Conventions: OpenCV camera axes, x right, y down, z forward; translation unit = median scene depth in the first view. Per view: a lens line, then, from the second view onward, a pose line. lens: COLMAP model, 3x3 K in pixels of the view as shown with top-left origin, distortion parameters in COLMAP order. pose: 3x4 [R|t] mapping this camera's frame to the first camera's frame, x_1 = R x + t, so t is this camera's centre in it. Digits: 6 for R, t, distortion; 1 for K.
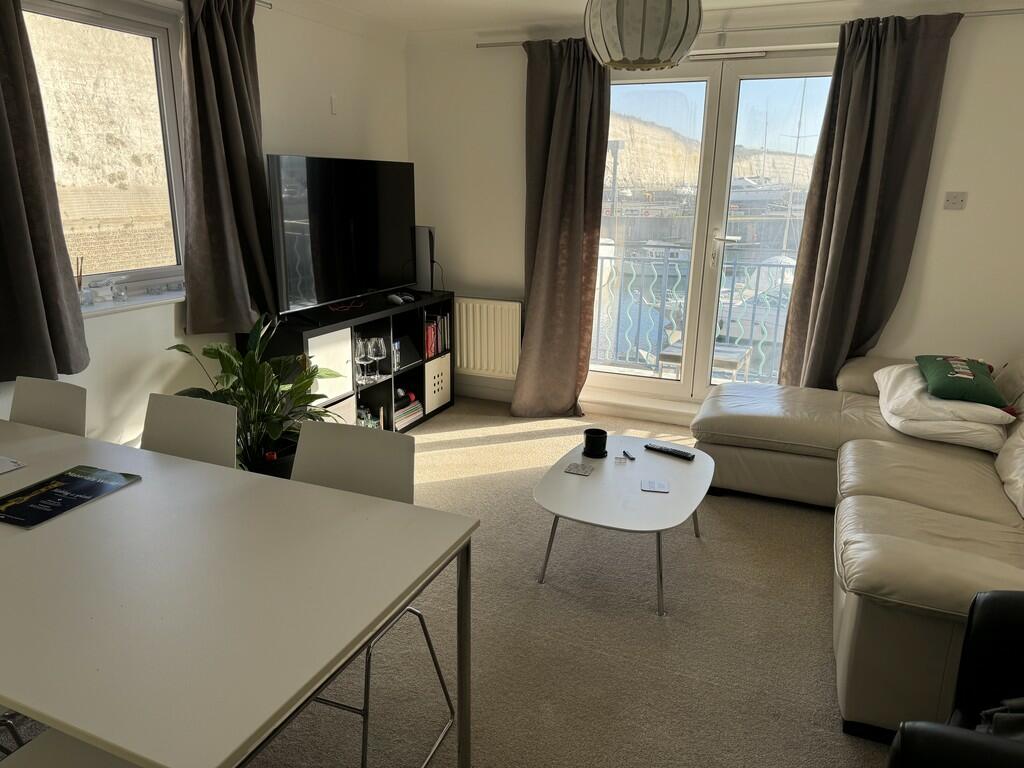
lens RADIAL K [[707.4, 0, 505.8], [0, 707.4, 389.1], [0, 0, 1]] dist [0.031489, -0.038874]
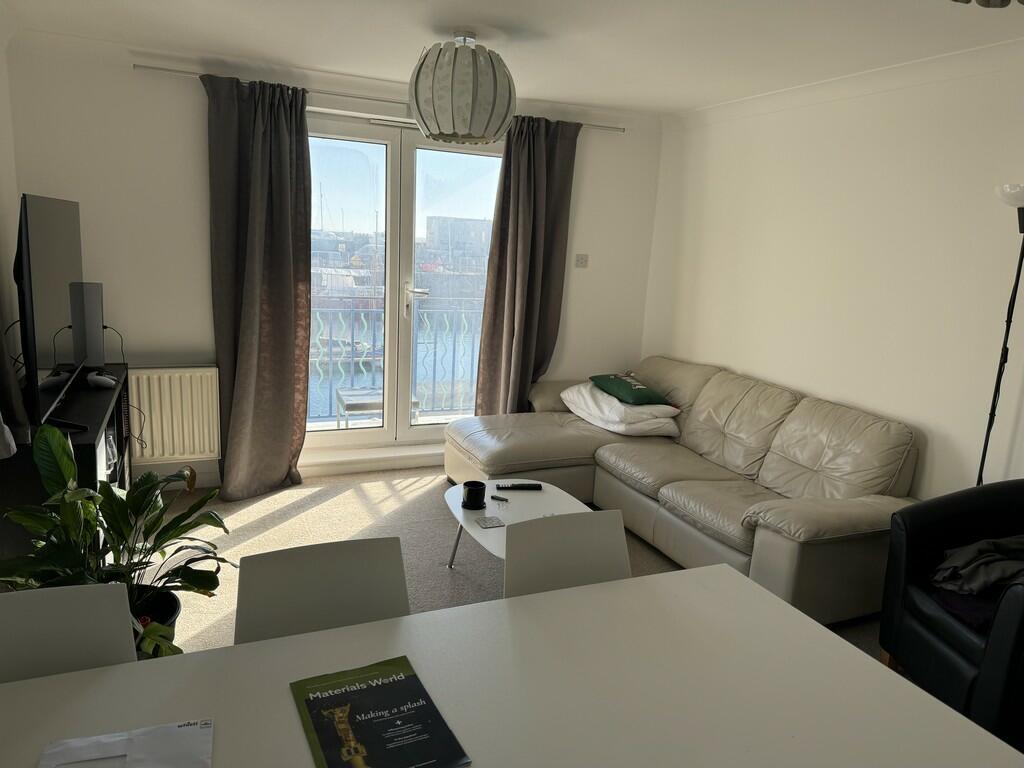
lens RADIAL K [[707.4, 0, 515.2], [0, 707.4, 383.4], [0, 0, 1]] dist [0.031489, -0.038874]
pose [[0.685334, -0.120983, 0.718109, -0.398046], [0.162291, 0.986678, 0.011347, -0.062001], [-0.709915, 0.108766, 0.695838, 0.162879]]
